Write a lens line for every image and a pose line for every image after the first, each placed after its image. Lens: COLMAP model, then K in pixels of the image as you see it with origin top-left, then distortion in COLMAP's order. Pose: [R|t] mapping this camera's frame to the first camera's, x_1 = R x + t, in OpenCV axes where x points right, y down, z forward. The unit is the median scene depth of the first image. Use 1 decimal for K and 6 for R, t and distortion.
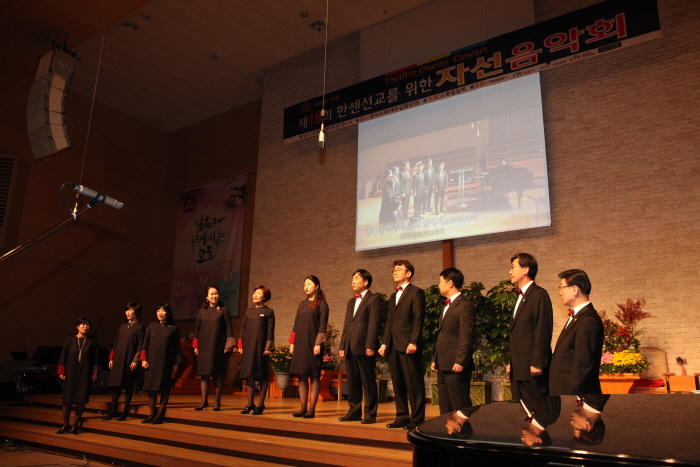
lens RADIAL K [[550.2, 0, 350.6], [0, 550.2, 232.6], [0, 0, 1]] dist [-0.100868, 0.101657]
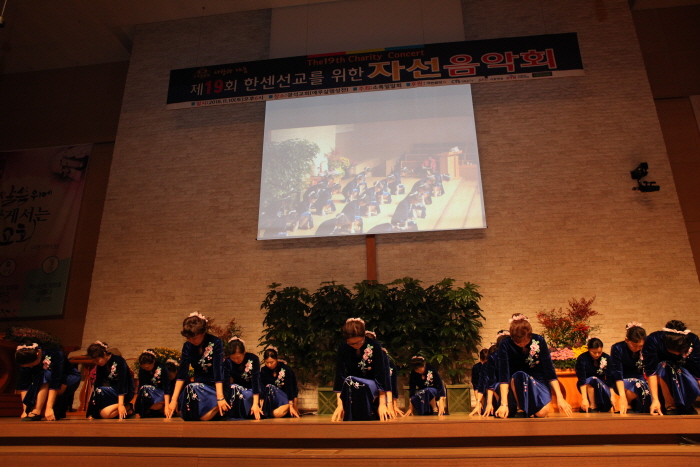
lens RADIAL K [[509.1, 0, 352.4], [0, 509.1, 232.8], [0, 0, 1]] dist [-0.103534, 0.086330]
pose [[0.882074, 0.128876, 0.453141, -0.252813], [-0.089182, 0.990142, -0.108004, 0.109303], [-0.462593, 0.054855, 0.884872, 0.257805]]
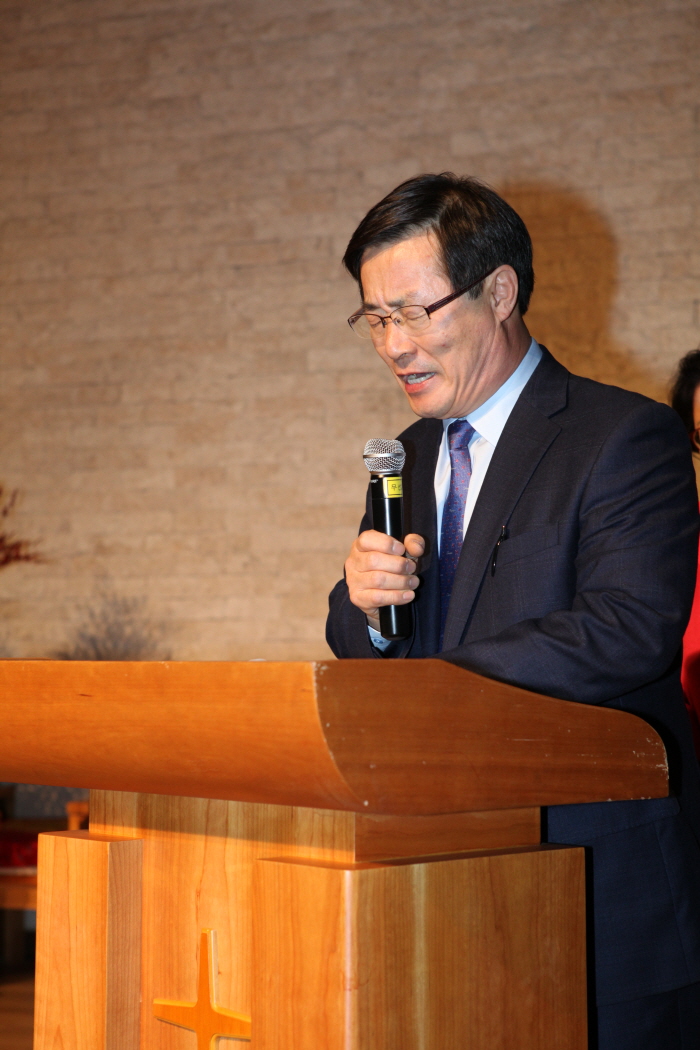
lens RADIAL K [[2014.0, 0, 350.0], [0, 2014.0, 525.0], [0, 0, 1]] dist [0.166722, 0.062445]
pose [[0.971113, -0.011314, 0.238353, 0.366442], [-0.034650, 0.981602, 0.187767, -0.014622], [-0.236092, -0.190602, 0.952854, 0.132358]]
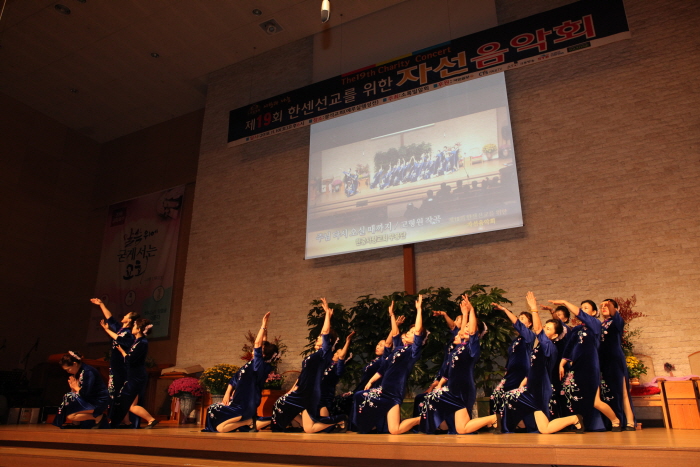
lens RADIAL K [[517.1, 0, 350.8], [0, 517.1, 232.9], [0, 0, 1]] dist [-0.104200, 0.090399]
pose [[0.989283, 0.030936, 0.142693, -0.045753], [-0.018029, 0.995699, -0.090875, 0.076283], [-0.144891, 0.087328, 0.985586, 0.160381]]
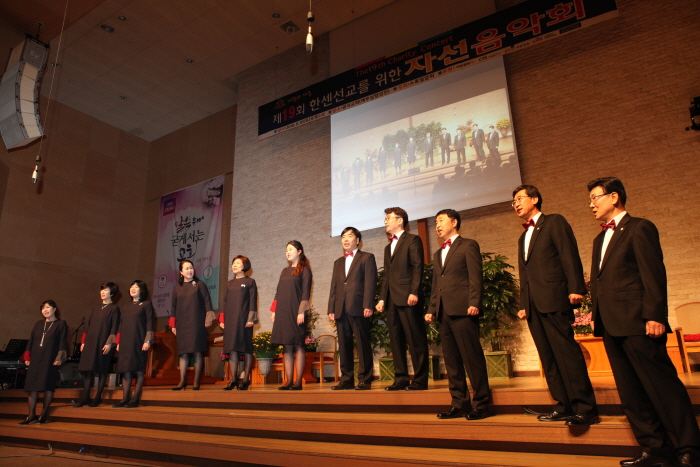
lens RADIAL K [[482.0, 0, 351.4], [0, 482.0, 233.5], [0, 0, 1]] dist [-0.105481, 0.075238]
pose [[0.997093, -0.029505, 0.070254, -0.020656], [0.031890, 0.998944, -0.033065, 0.067233], [-0.069204, 0.035209, 0.996981, 0.113329]]
